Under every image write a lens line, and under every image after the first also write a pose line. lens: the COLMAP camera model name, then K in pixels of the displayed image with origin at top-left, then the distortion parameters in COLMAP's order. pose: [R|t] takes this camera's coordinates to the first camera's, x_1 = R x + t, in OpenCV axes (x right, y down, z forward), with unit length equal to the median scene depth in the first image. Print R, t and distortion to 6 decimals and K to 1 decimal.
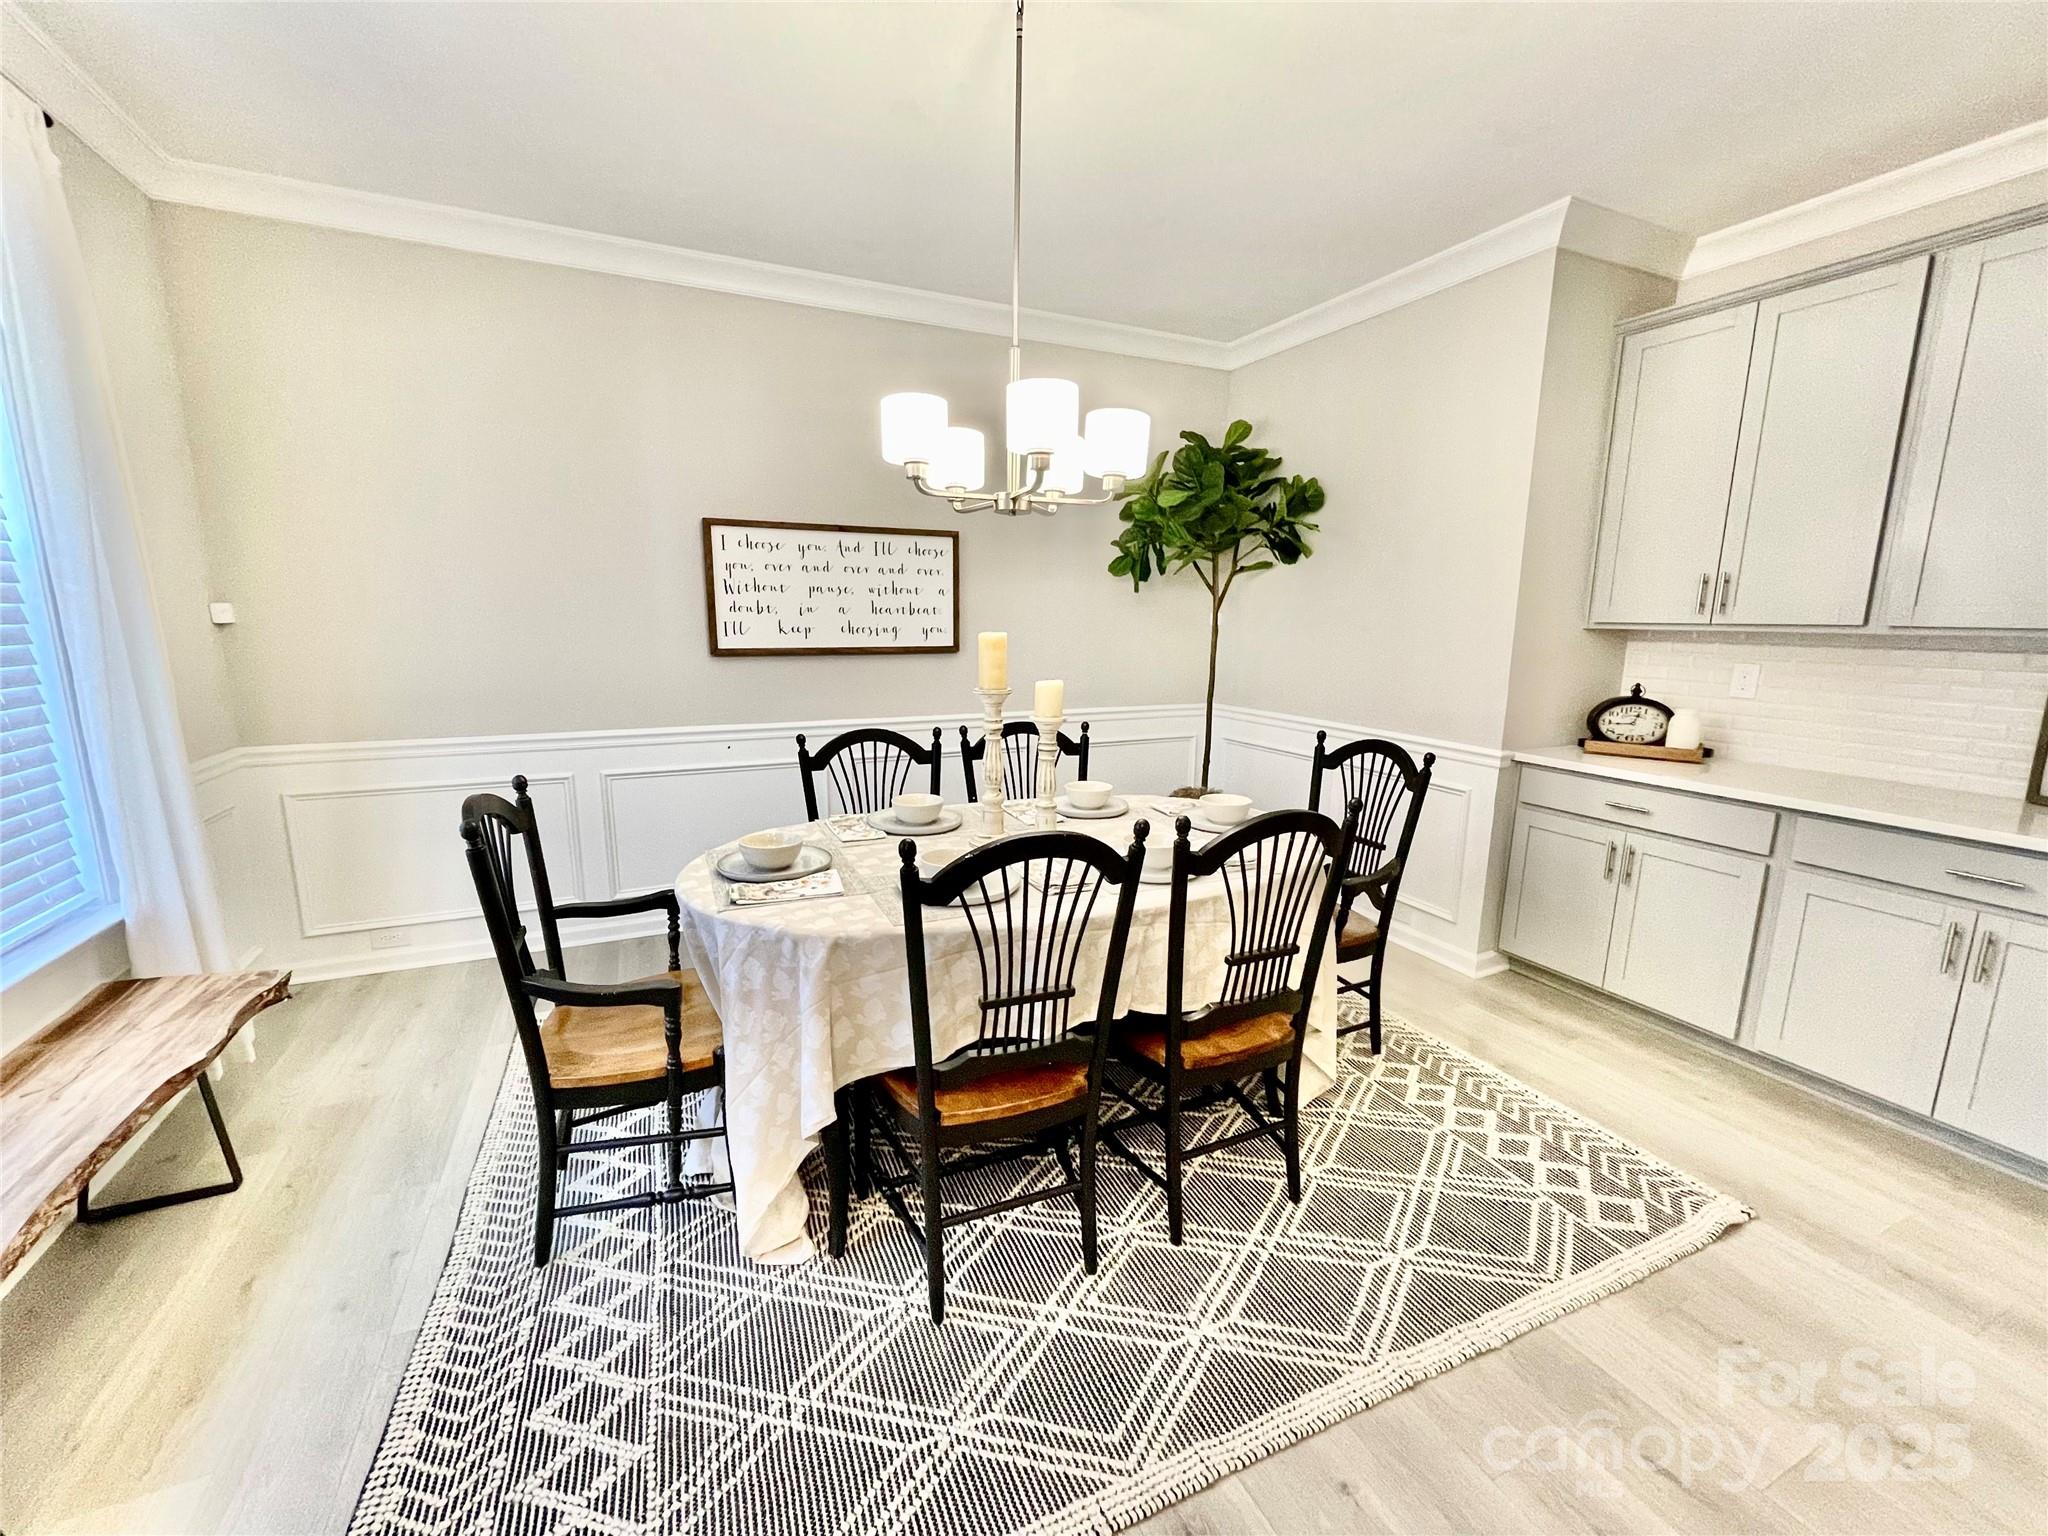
lens RADIAL K [[834.5, 0, 1028.1], [0, 834.5, 766.5], [0, 0, 1]] dist [-0.005470, 0.001250]
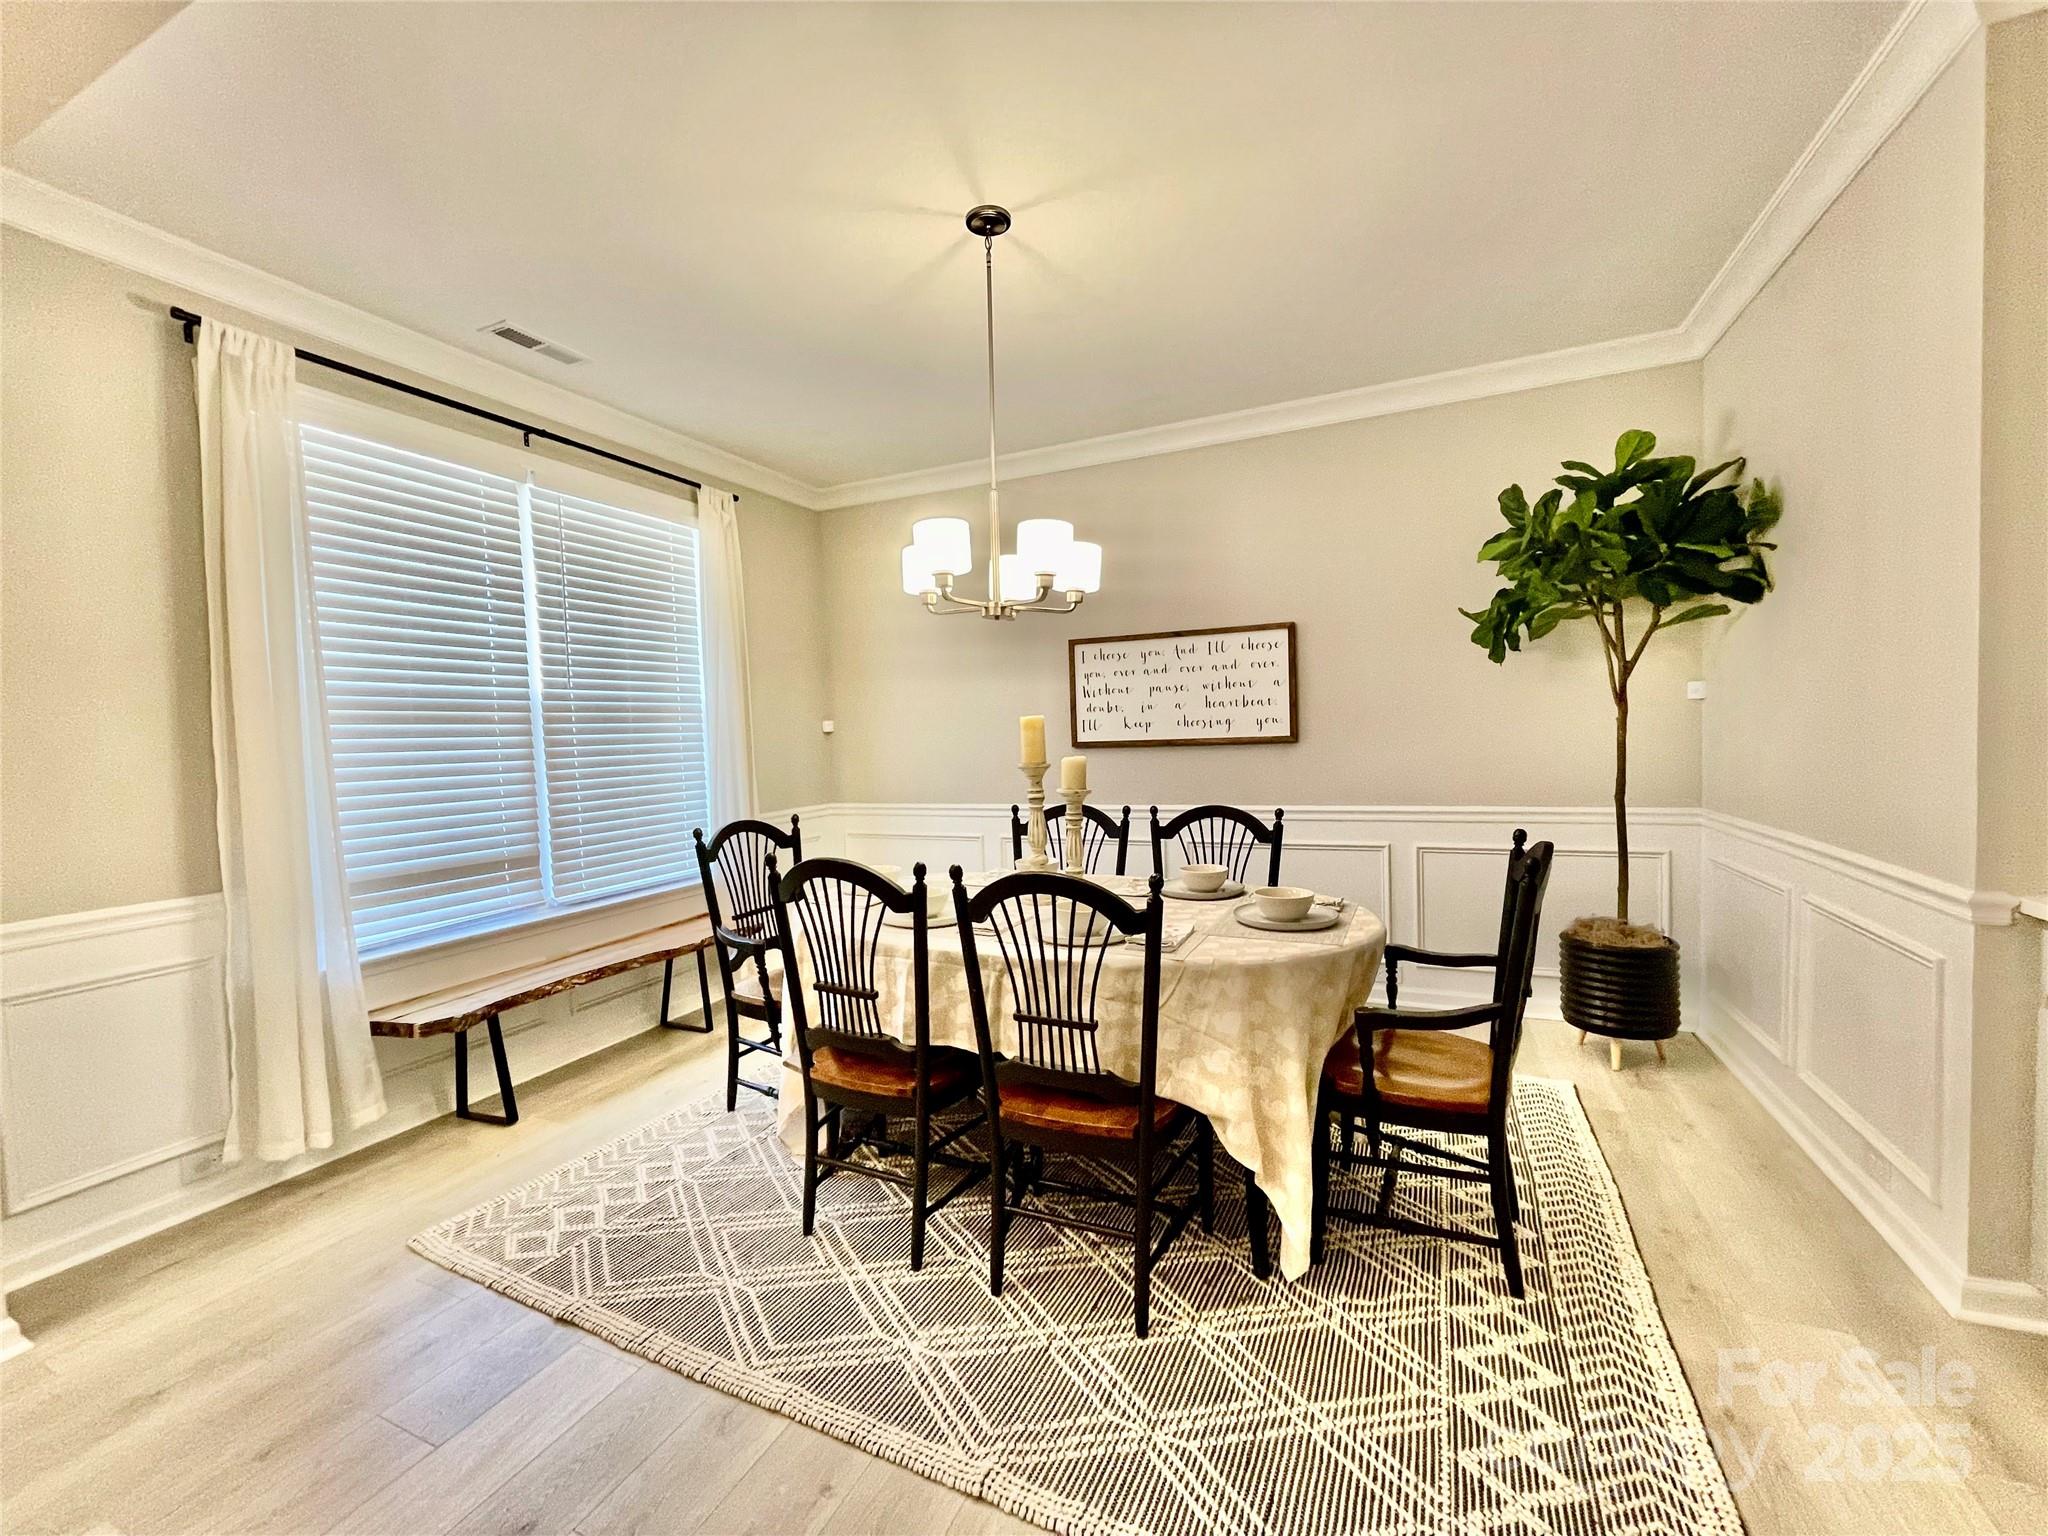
lens RADIAL K [[834.5, 0, 1019.9], [0, 834.5, 767.0], [0, 0, 1]] dist [-0.005470, 0.001250]
pose [[0.648653, 0.000996, -0.761084, 0.538615], [-0.098076, 0.991771, -0.082290, 0.005663], [0.754739, 0.128022, 0.643413, 0.153087]]
